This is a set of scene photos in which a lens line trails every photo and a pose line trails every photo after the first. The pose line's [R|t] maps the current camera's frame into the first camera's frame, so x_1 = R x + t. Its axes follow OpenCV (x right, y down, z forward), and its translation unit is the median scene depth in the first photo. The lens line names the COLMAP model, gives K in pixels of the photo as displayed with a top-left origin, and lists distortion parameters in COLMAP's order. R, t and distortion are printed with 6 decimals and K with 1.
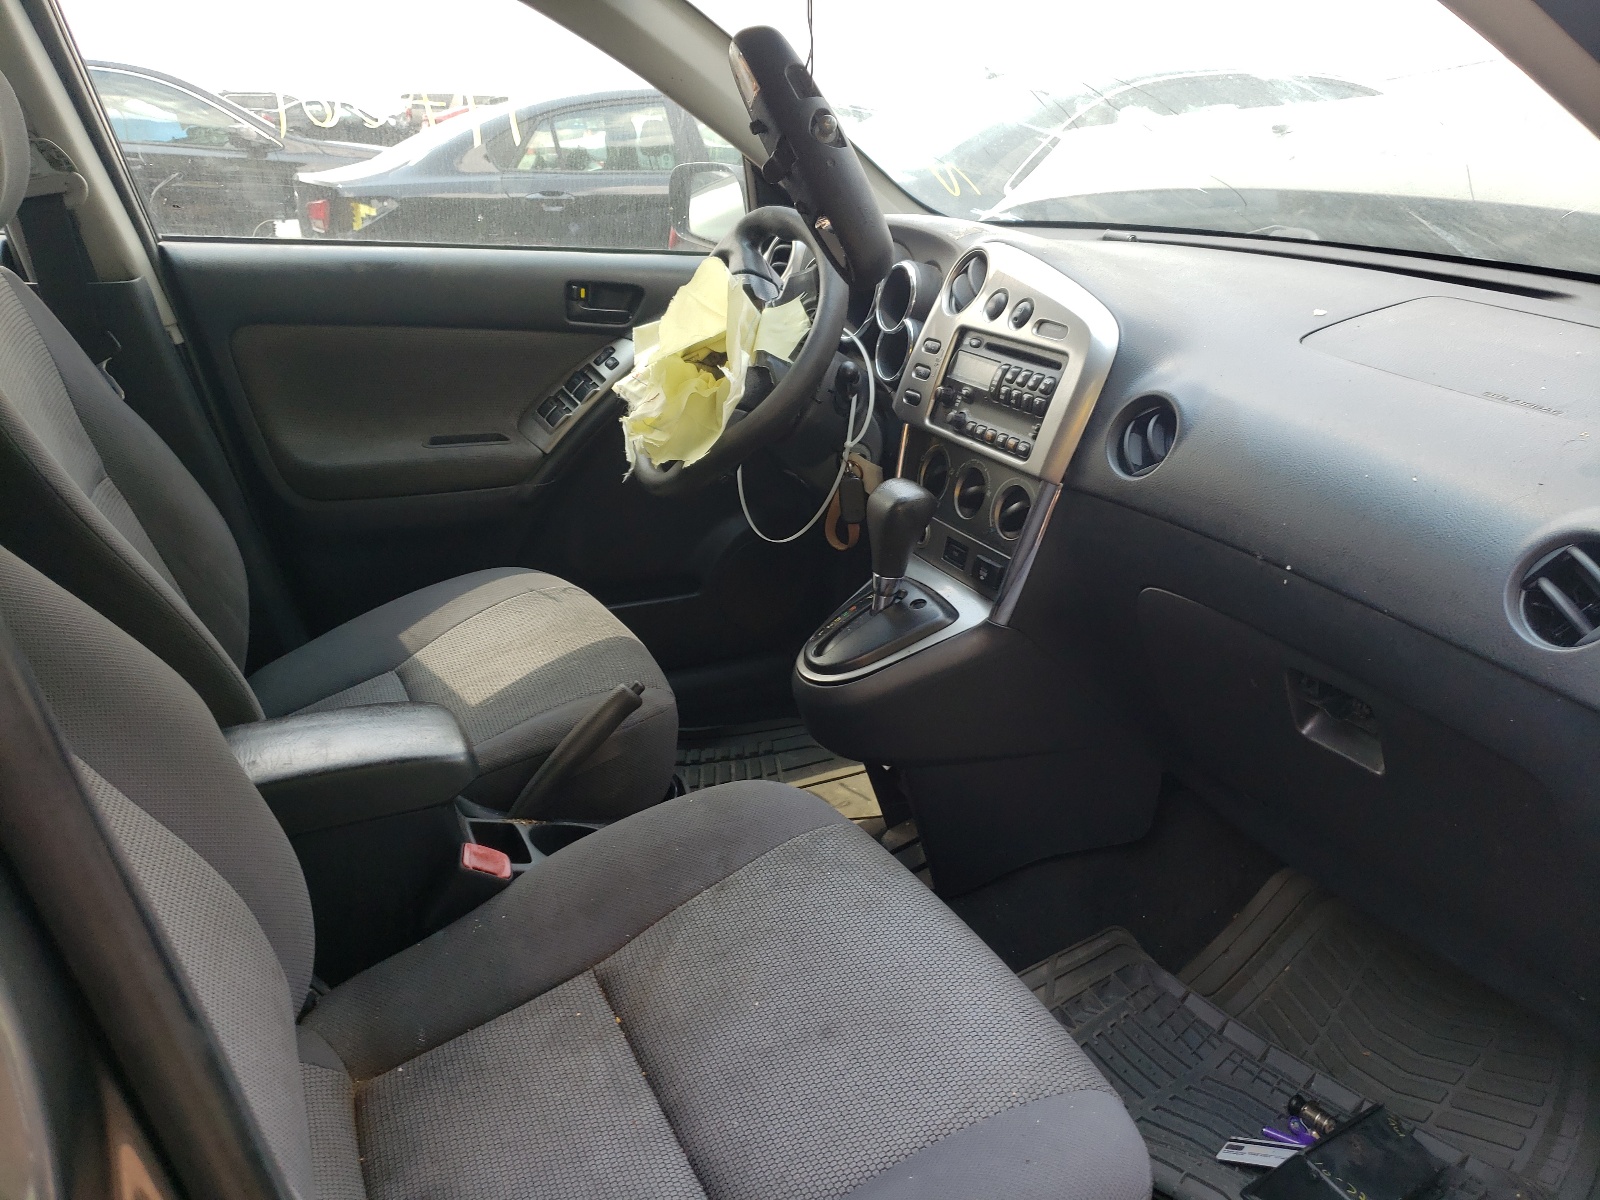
lens RADIAL K [[1246.2, 0, 800.3], [0, 1246.2, 535.3], [0, 0, 1]] dist [0.050689, -0.001923]
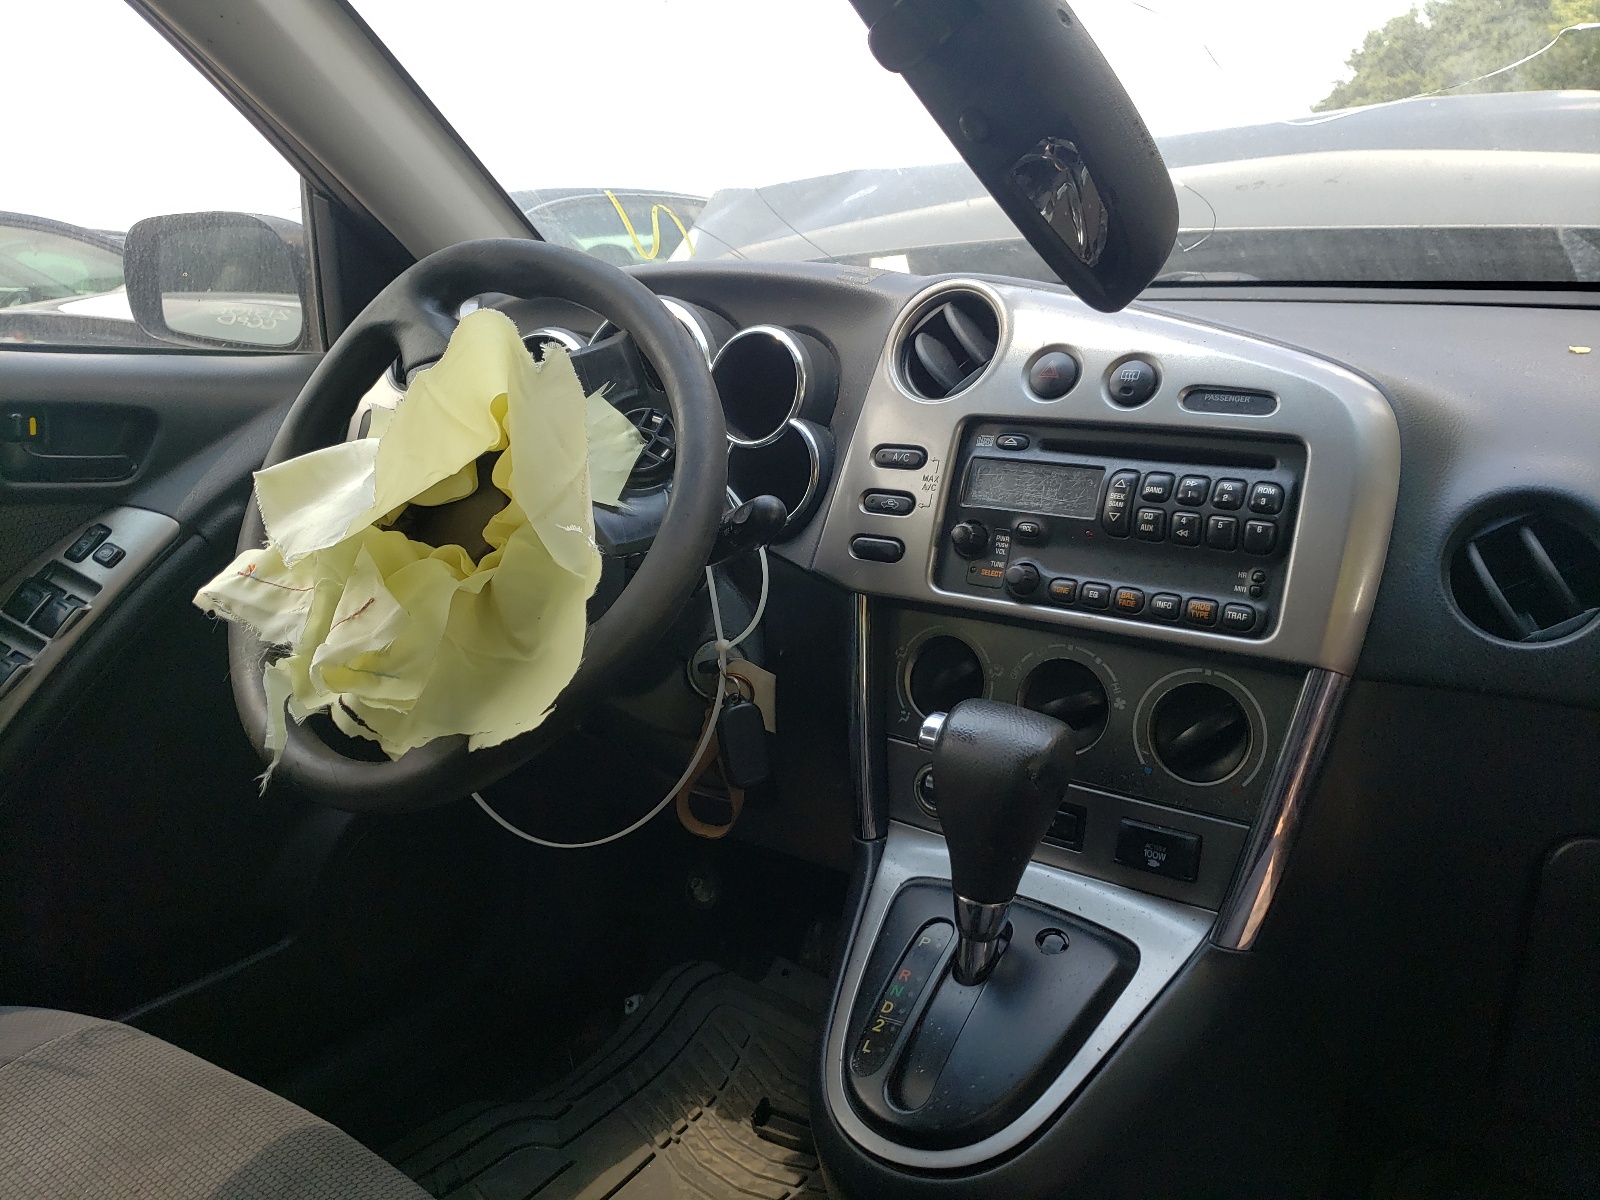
lens RADIAL K [[1246.2, 0, 800.3], [0, 1246.2, 535.3], [0, 0, 1]] dist [0.050689, -0.001923]
pose [[0.863749, -0.099972, 0.493907, -0.202778], [0.157235, 0.984658, -0.075669, -0.075378], [-0.478764, 0.143018, 0.866216, 0.501625]]
